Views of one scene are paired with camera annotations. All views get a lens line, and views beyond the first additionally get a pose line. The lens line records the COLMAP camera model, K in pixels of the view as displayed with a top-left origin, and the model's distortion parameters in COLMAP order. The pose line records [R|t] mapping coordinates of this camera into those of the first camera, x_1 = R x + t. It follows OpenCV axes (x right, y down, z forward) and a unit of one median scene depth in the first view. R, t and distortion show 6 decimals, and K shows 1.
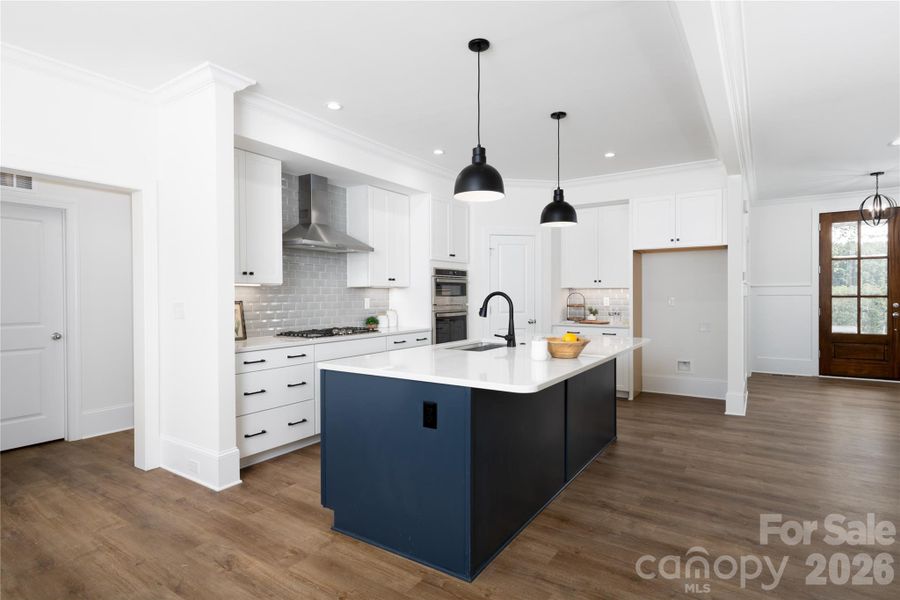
lens RADIAL K [[465.2, 0, 452.5], [0, 465.2, 289.6], [0, 0, 1]] dist [0.003157, -0.000239]
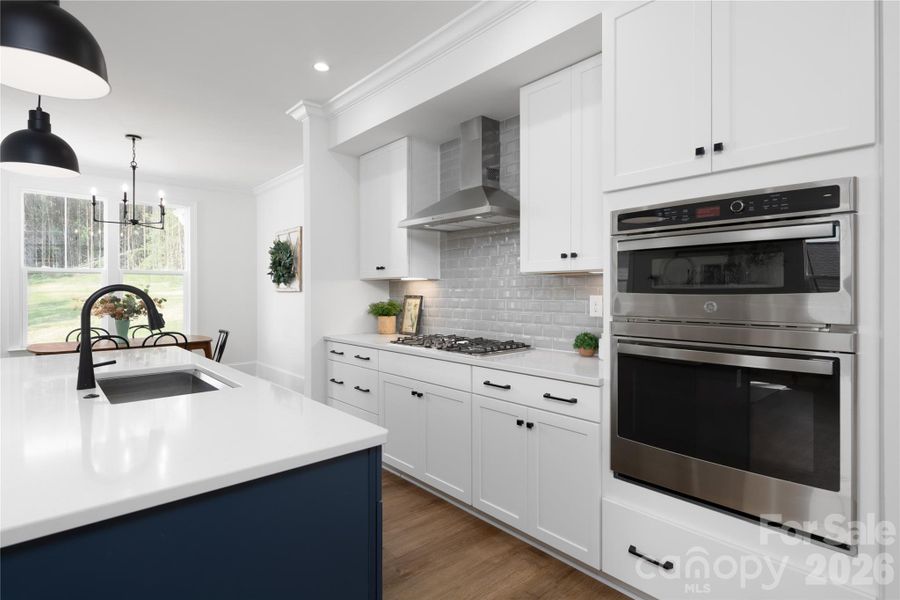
lens RADIAL K [[449.8, 0, 452.9], [0, 449.8, 291.8], [0, 0, 1]] dist [0.000527, 0.000061]
pose [[-0.236517, 0.004548, -0.971617, 0.499297], [0.010963, 0.999938, 0.002011, 0.017895], [0.971566, -0.010176, -0.236552, 1.503187]]
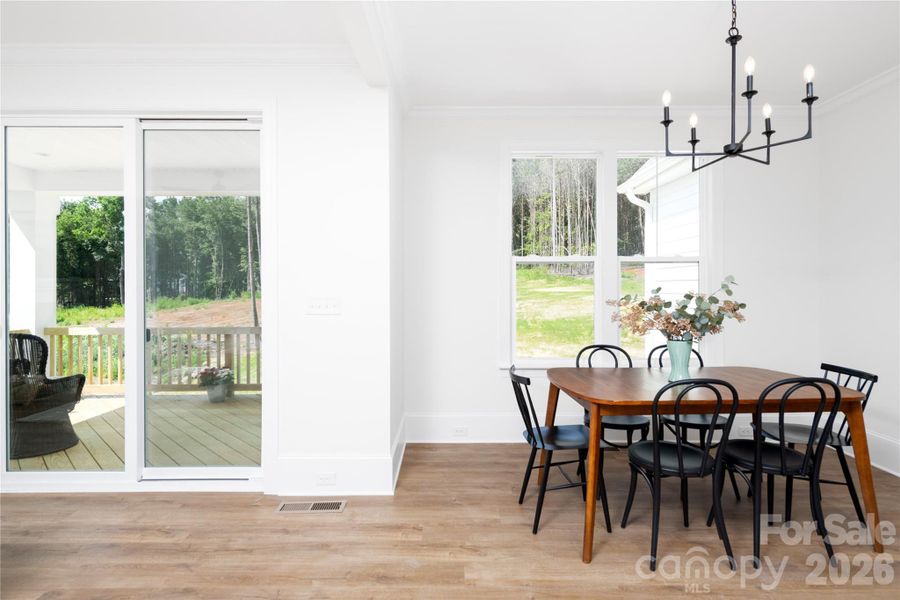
lens RADIAL K [[465.2, 0, 452.5], [0, 465.2, 289.6], [0, 0, 1]] dist [0.003157, -0.000239]
pose [[-0.824588, 0.007132, -0.565689, 0.177119], [0.010585, 0.999940, -0.002822, 0.008503], [0.565635, -0.008315, -0.824614, 0.653412]]
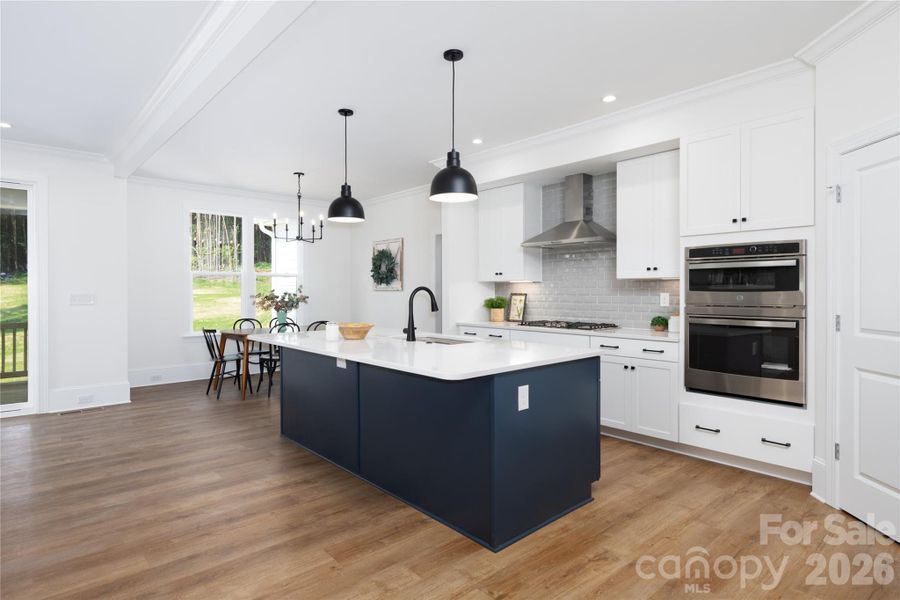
lens RADIAL K [[482.9, 0, 447.0], [0, 482.9, 292.2], [0, 0, 1]] dist [0.000902, -0.000233]
pose [[-0.239598, 0.006575, -0.970850, 1.099481], [0.009834, 0.999942, 0.004345, 0.014617], [0.970822, -0.008507, -0.239649, 1.303353]]
